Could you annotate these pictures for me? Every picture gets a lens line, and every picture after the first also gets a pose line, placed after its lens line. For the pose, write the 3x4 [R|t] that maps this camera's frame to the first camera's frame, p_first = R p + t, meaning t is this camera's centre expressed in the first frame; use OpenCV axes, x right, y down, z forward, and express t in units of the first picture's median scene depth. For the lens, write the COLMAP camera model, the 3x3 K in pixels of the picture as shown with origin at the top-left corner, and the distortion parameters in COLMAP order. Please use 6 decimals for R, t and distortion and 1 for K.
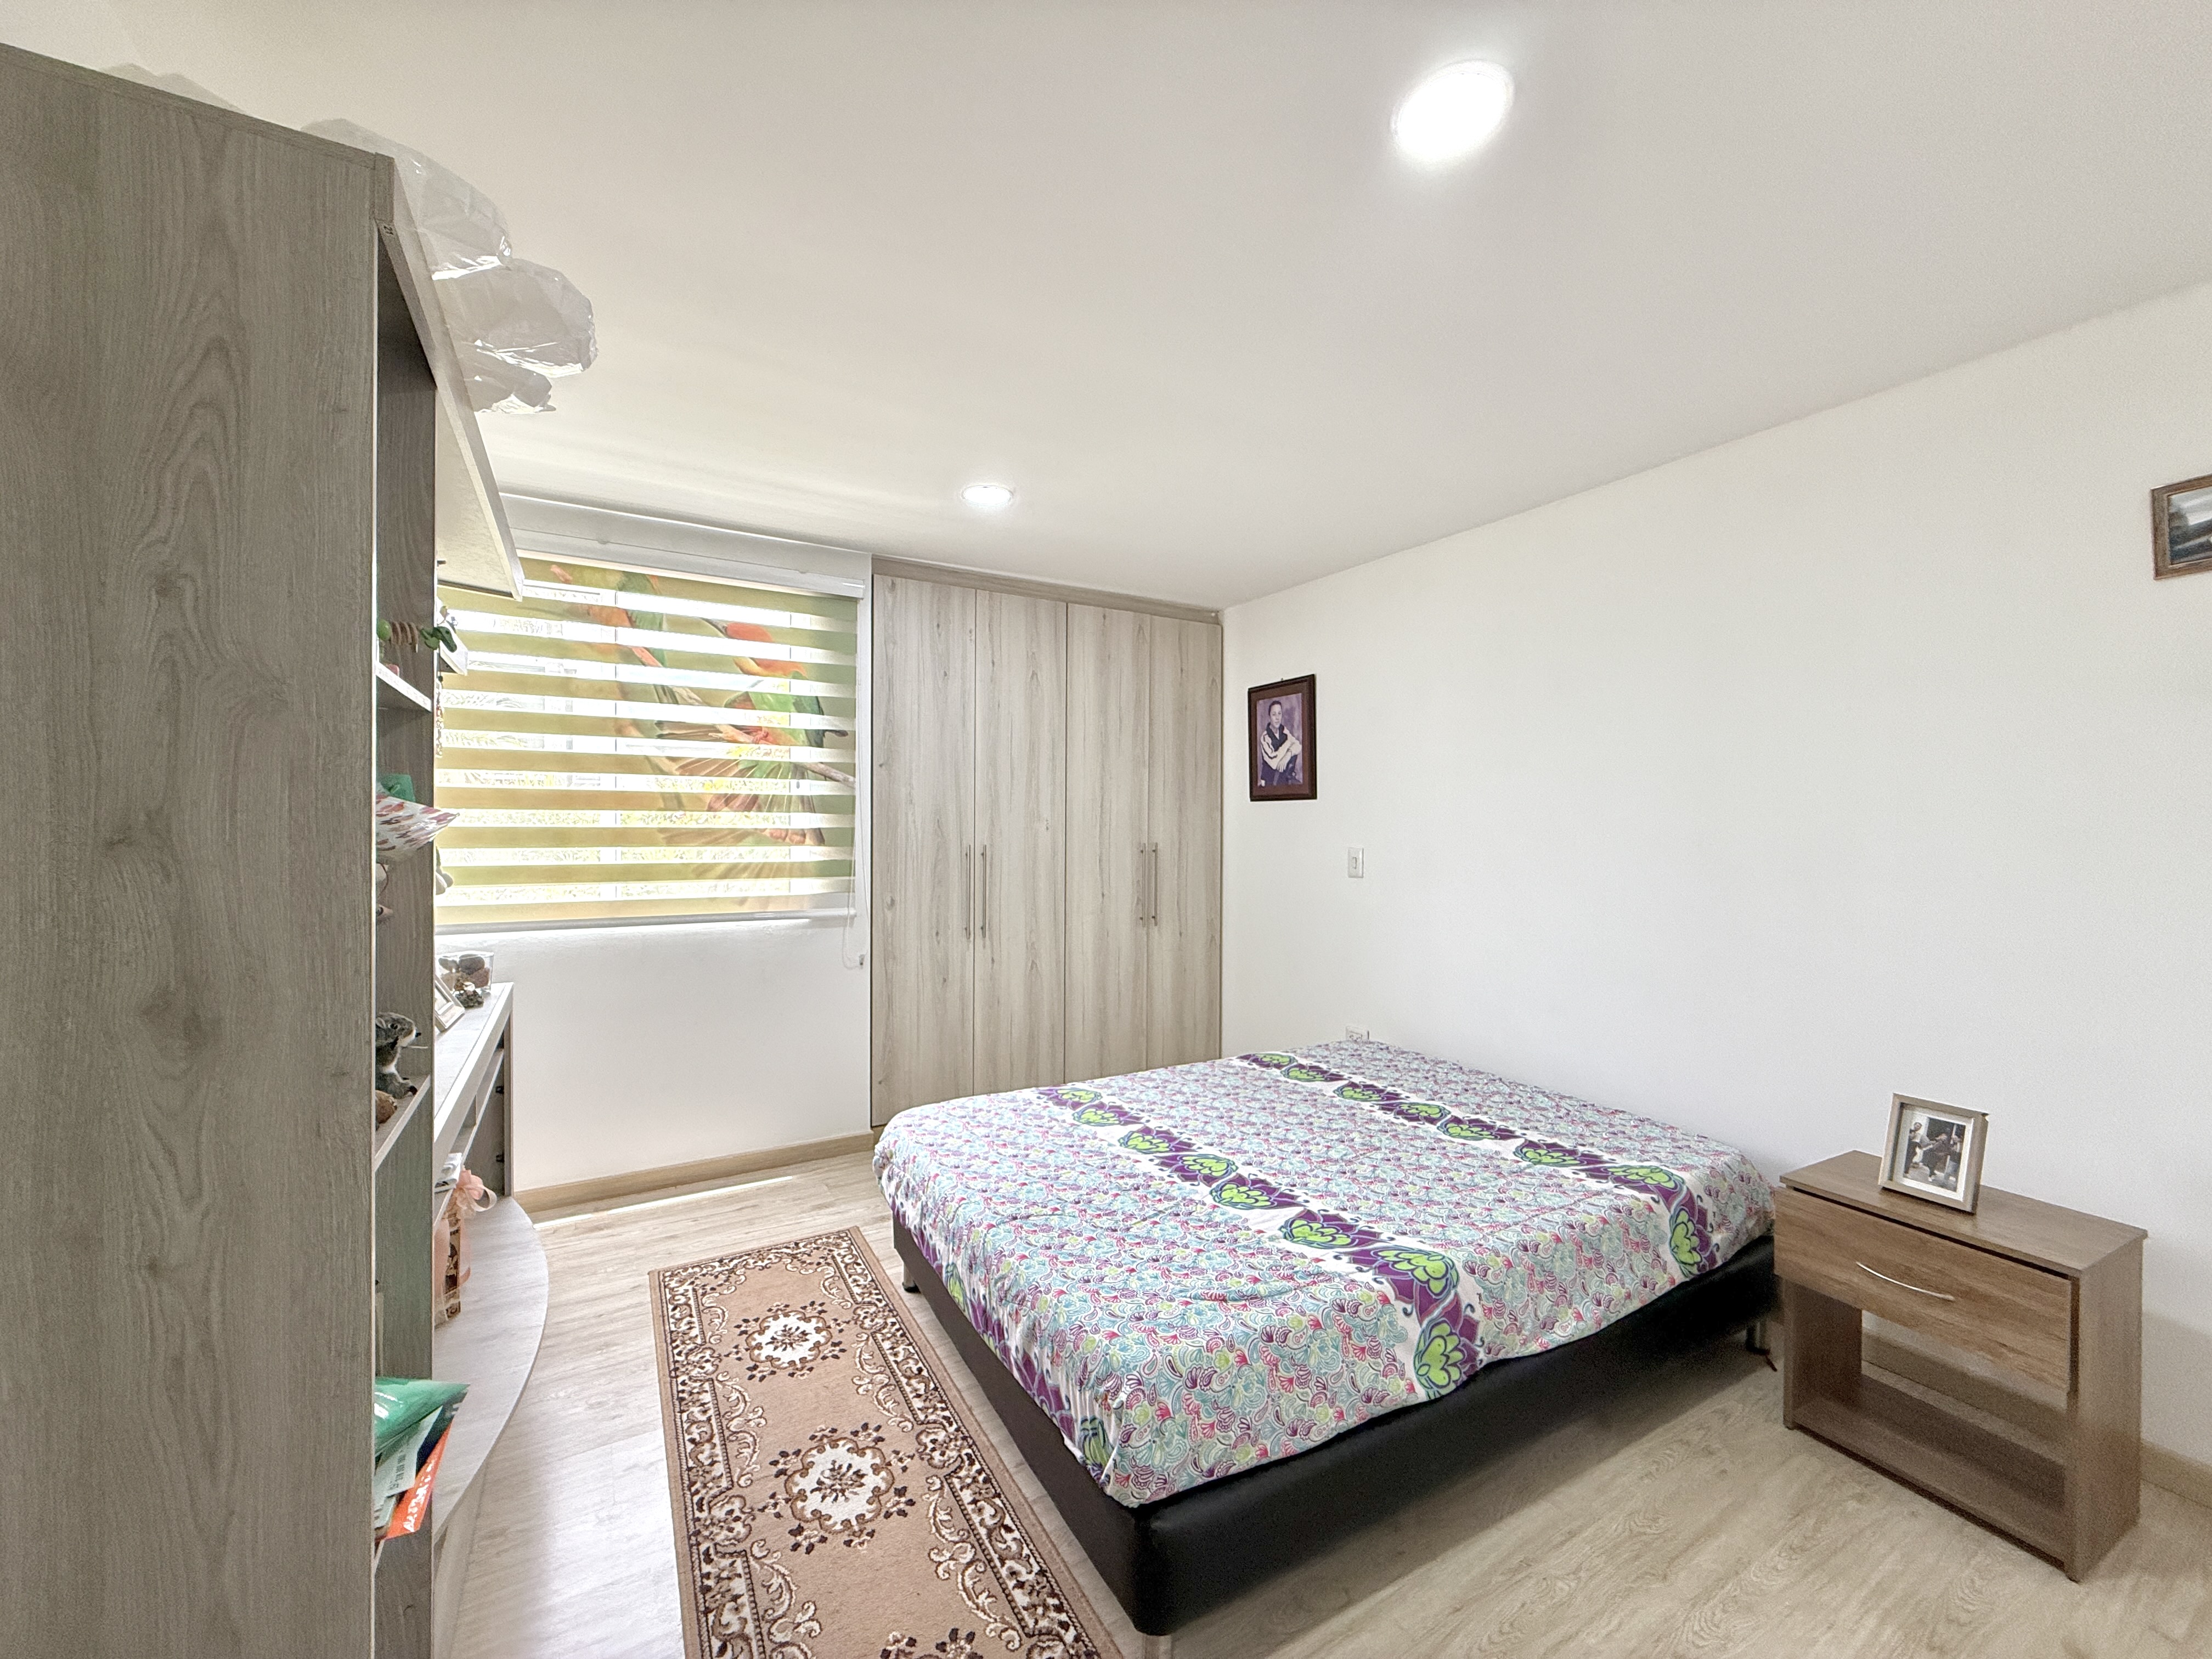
lens RADIAL K [[883.7, 0, 1097.8], [0, 883.7, 825.7], [0, 0, 1]] dist [-0.000090, 0.000445]
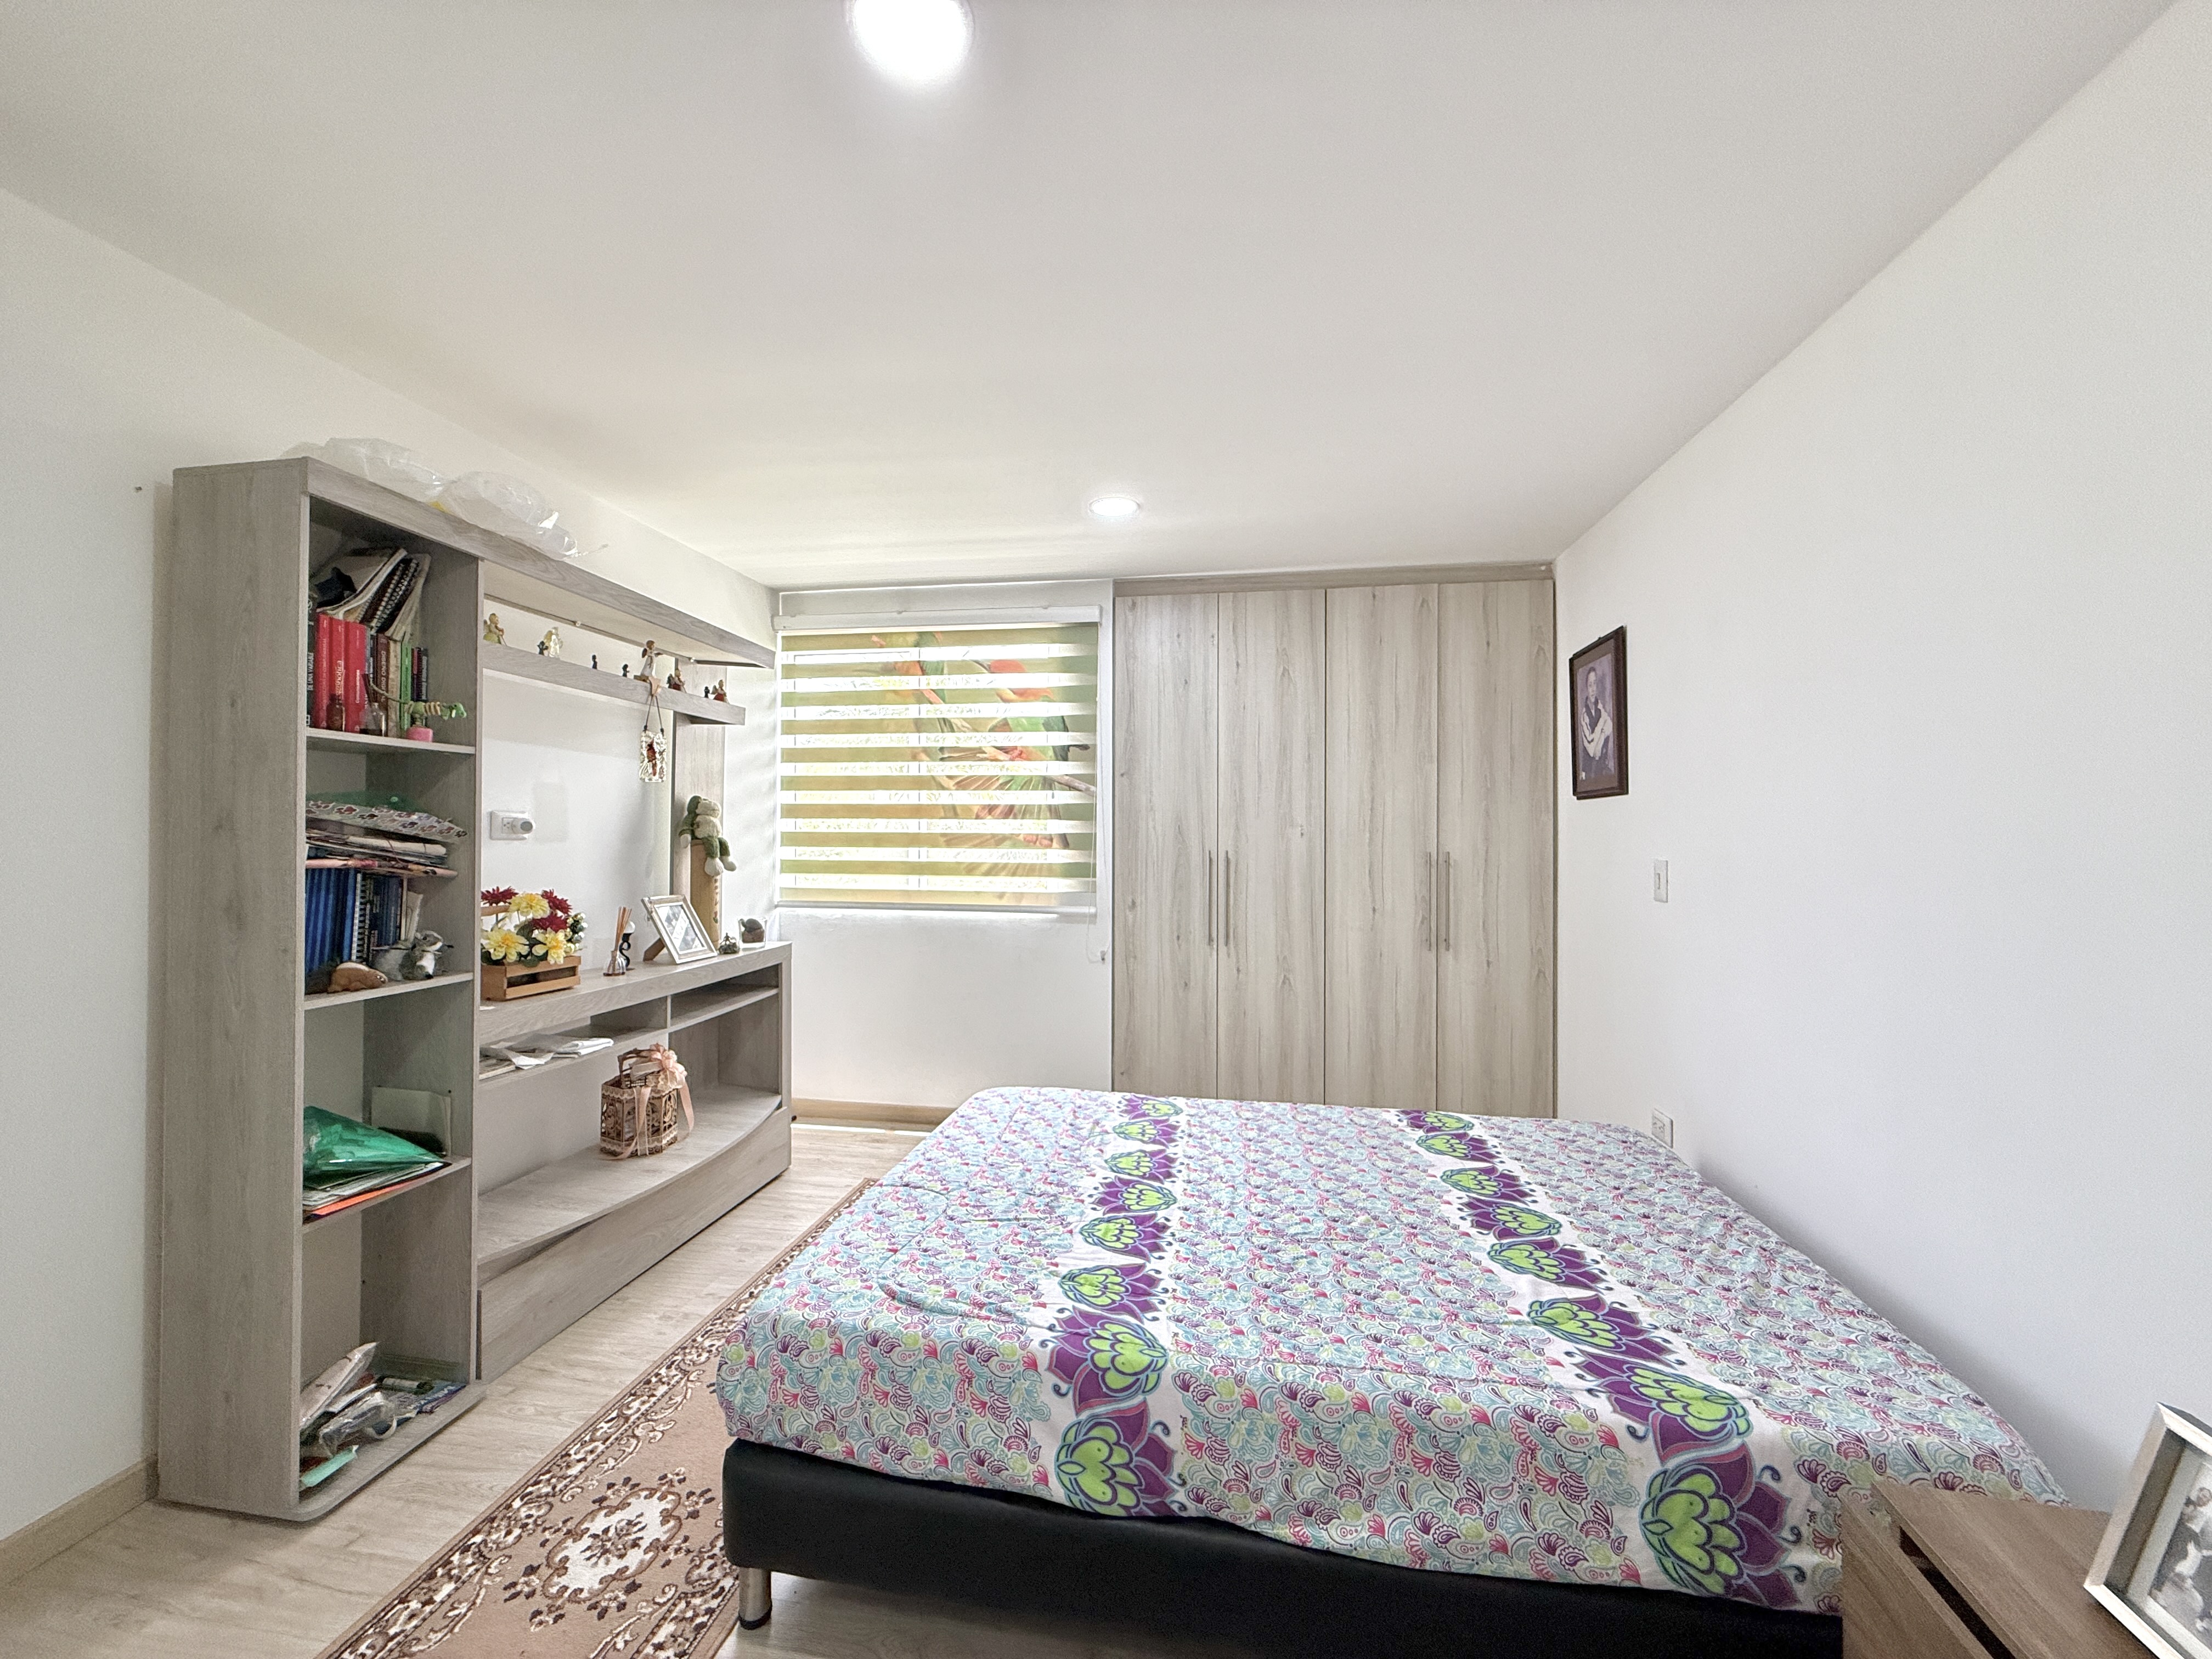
lens RADIAL K [[883.7, 0, 1097.9], [0, 883.7, 826.4], [0, 0, 1]] dist [-0.000090, 0.000445]
pose [[0.767982, -0.007150, -0.640431, 0.516814], [-0.002684, 0.999893, -0.014382, 0.011903], [0.640465, 0.012764, 0.767881, 0.204363]]
